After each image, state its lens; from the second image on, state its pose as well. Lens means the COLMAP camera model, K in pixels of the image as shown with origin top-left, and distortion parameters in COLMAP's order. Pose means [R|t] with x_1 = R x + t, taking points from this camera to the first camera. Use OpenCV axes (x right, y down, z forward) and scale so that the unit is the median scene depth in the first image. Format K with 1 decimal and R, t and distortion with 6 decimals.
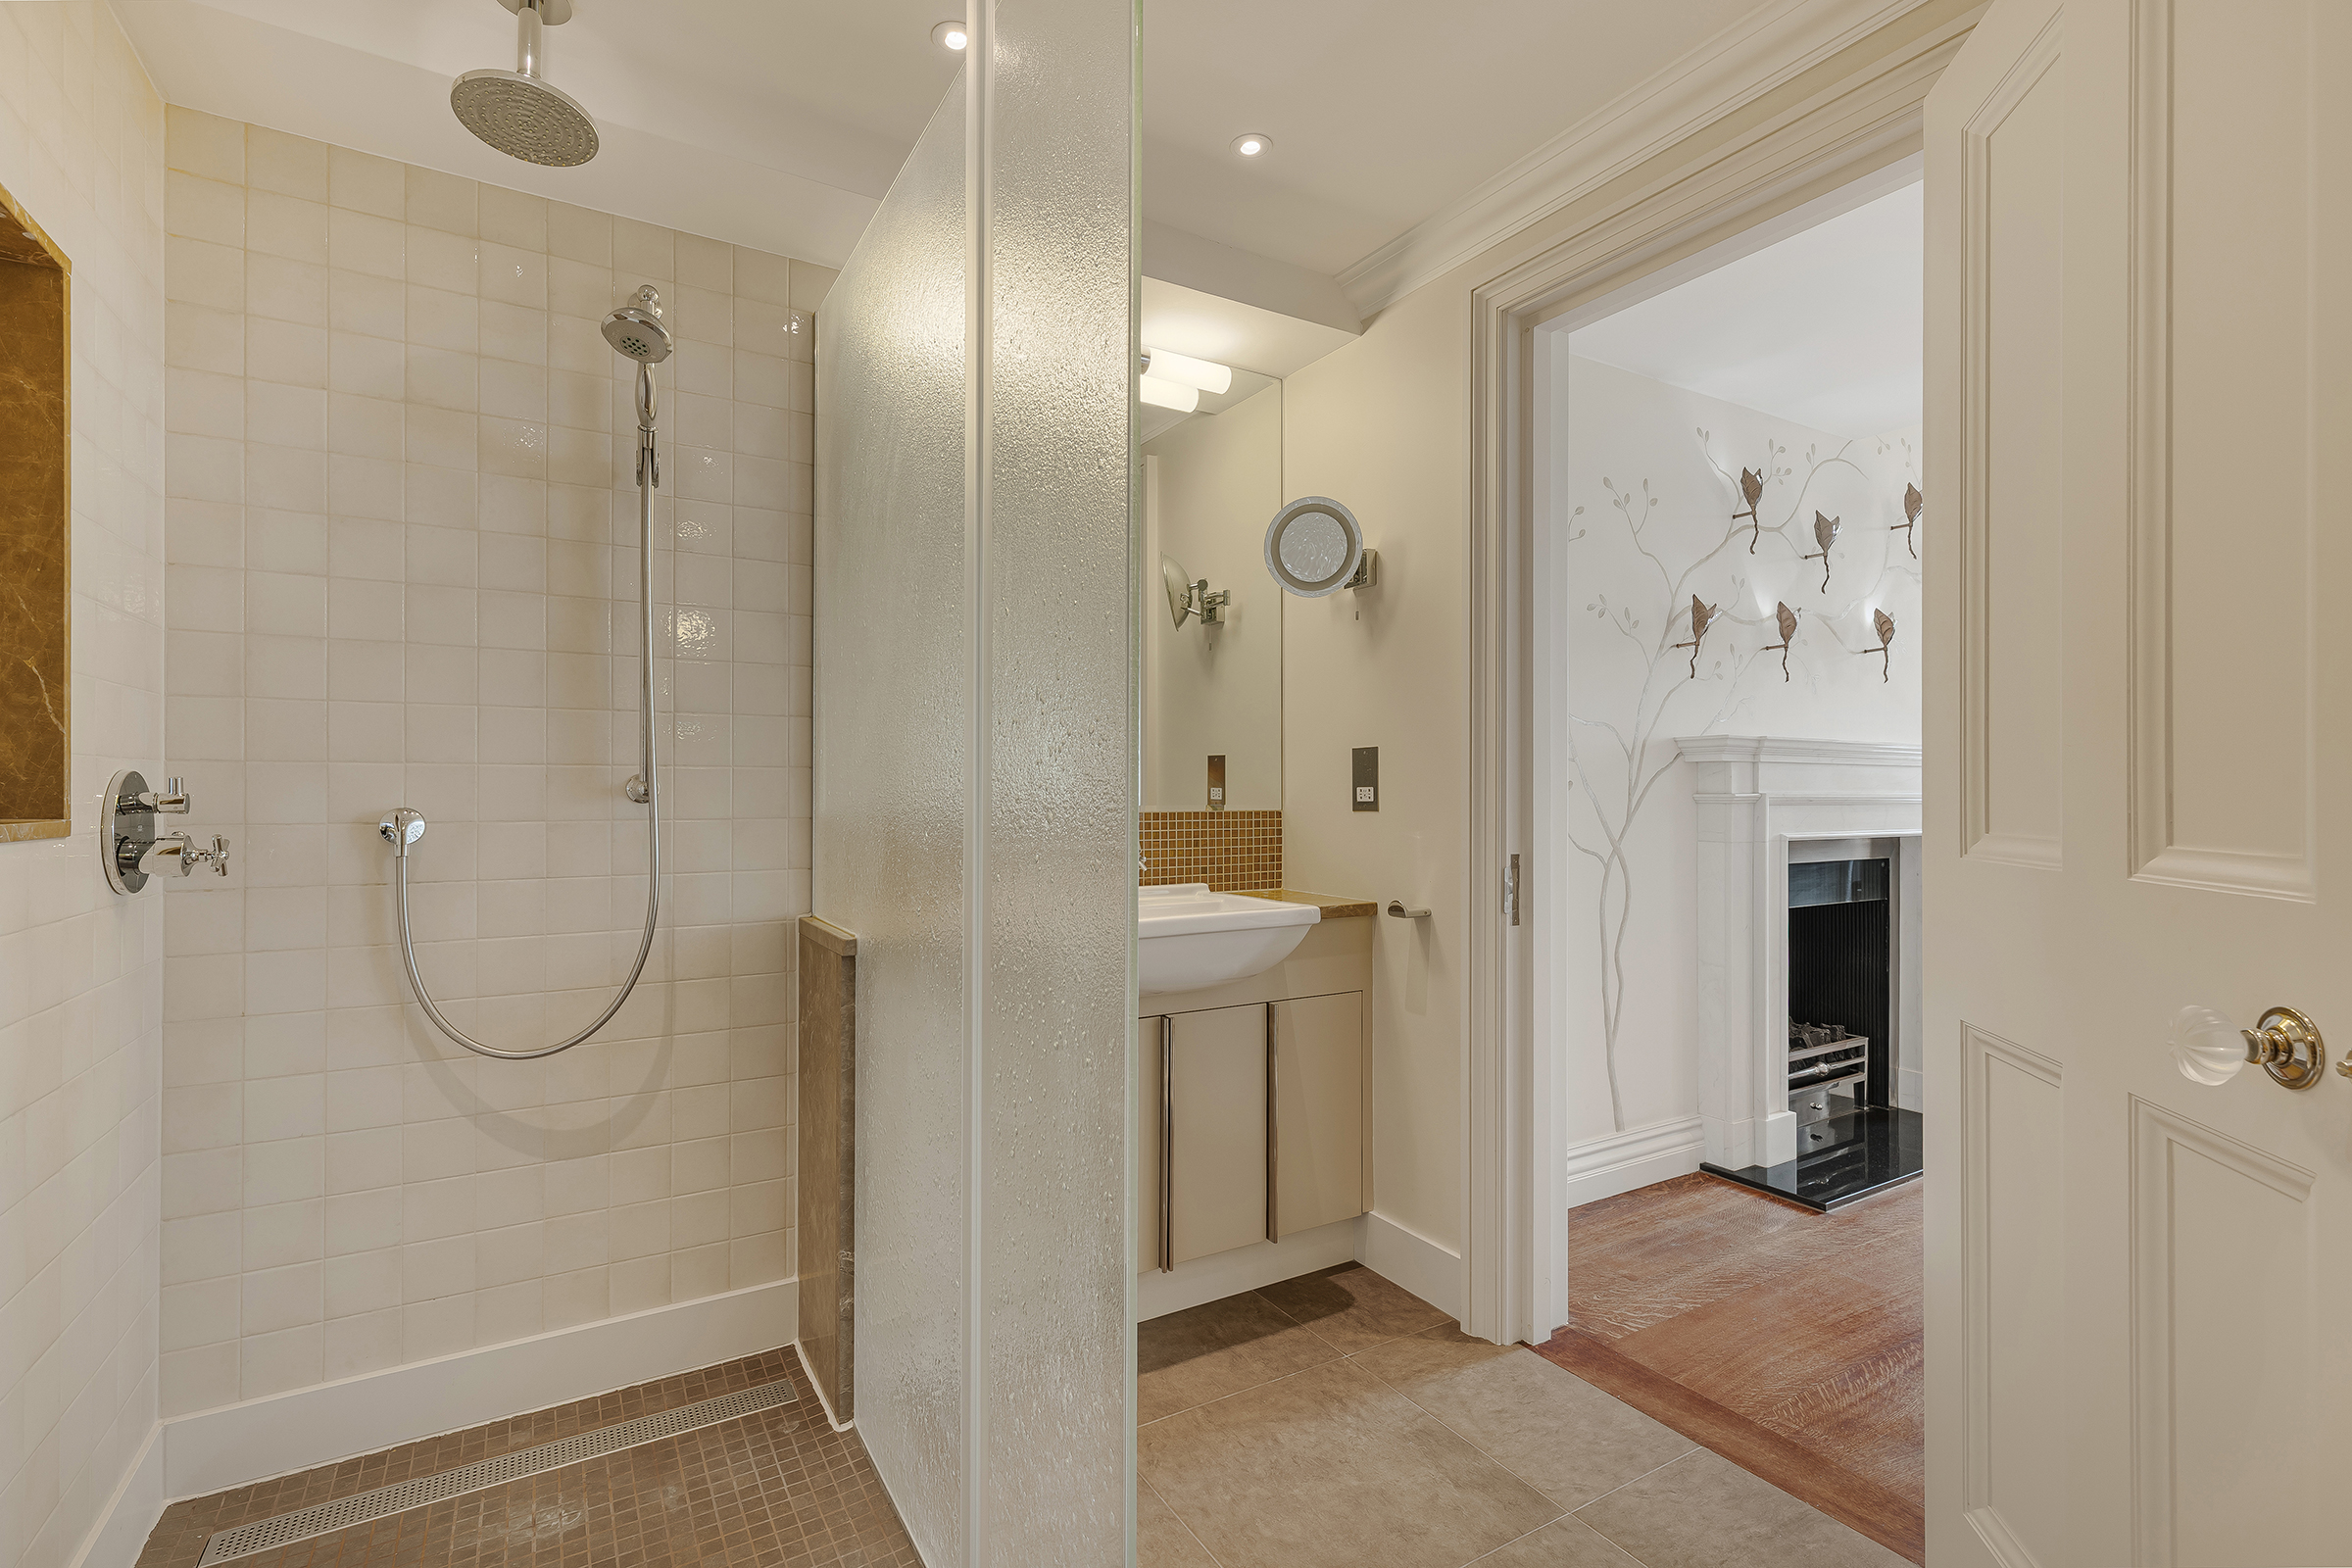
lens RADIAL K [[1072.6, 0, 1180.8], [0, 1072.6, 785.4], [0, 0, 1]] dist [0.006861, -0.000137]
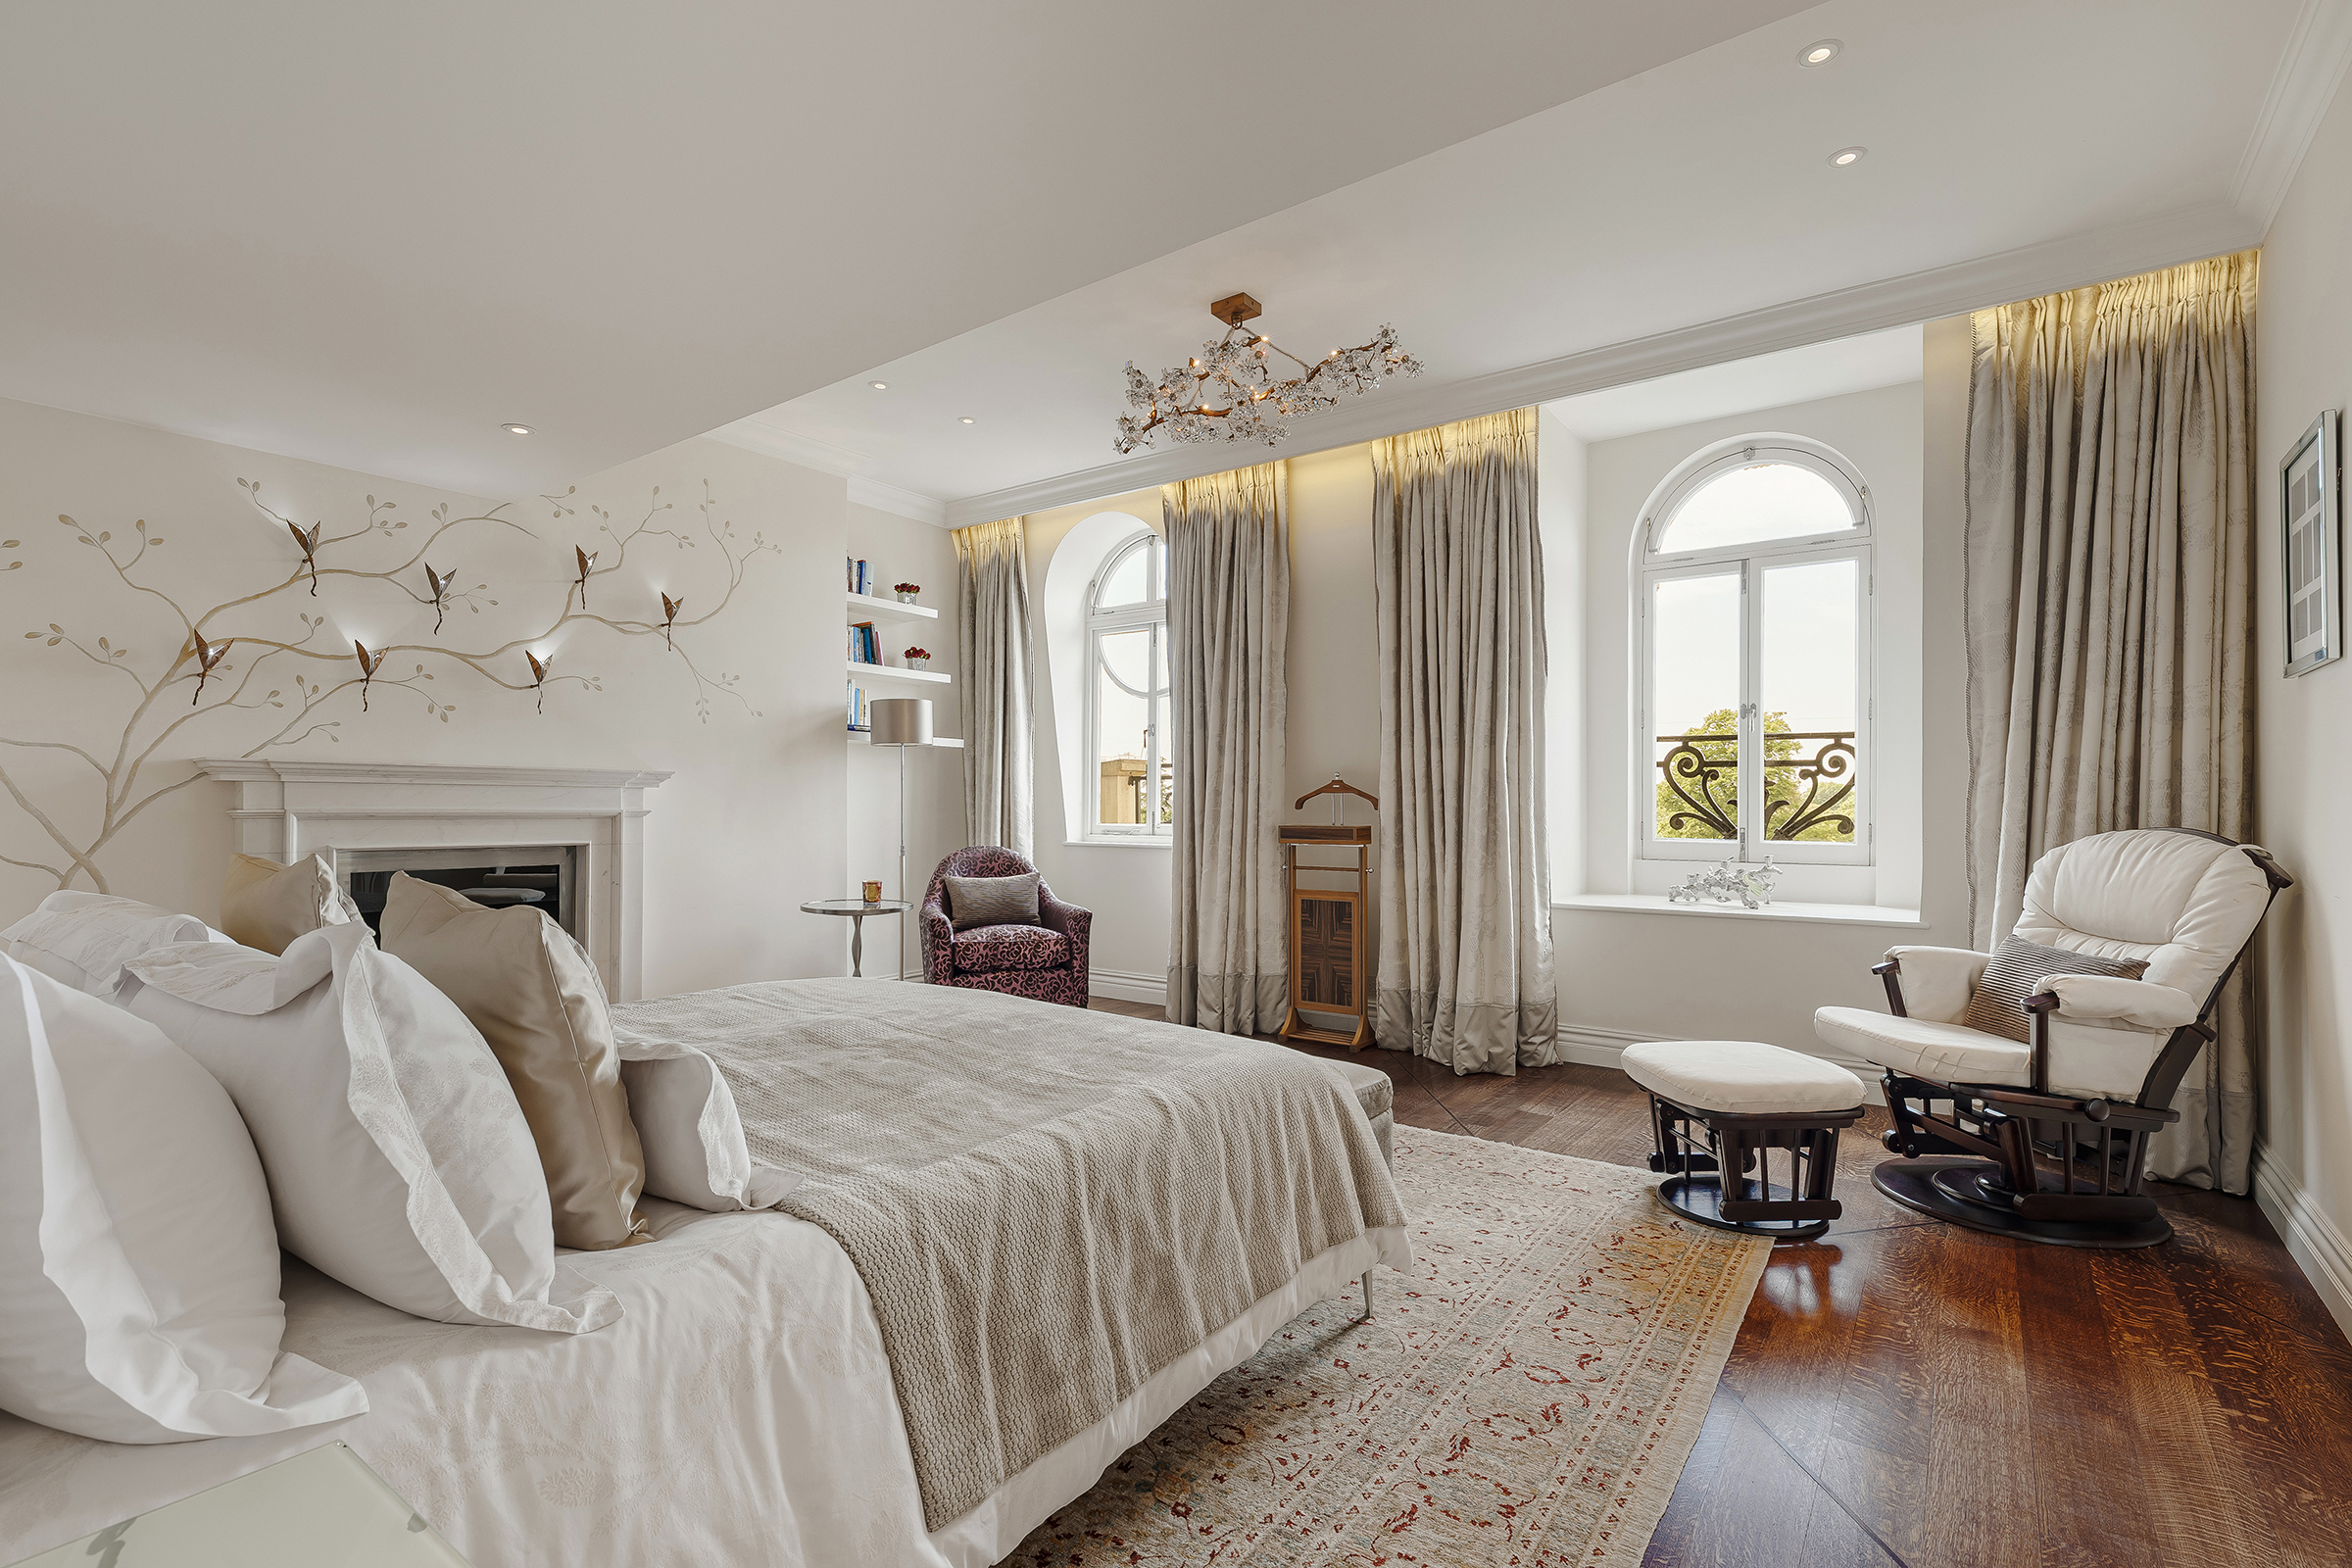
lens RADIAL K [[1072.6, 0, 1174.1], [0, 1072.6, 795.3], [0, 0, 1]] dist [0.006861, -0.000137]
pose [[0.923735, 0.000387, 0.383032, 0.972821], [-0.002227, 0.999988, 0.004363, -0.014276], [-0.383026, -0.004883, 0.923725, -0.404423]]
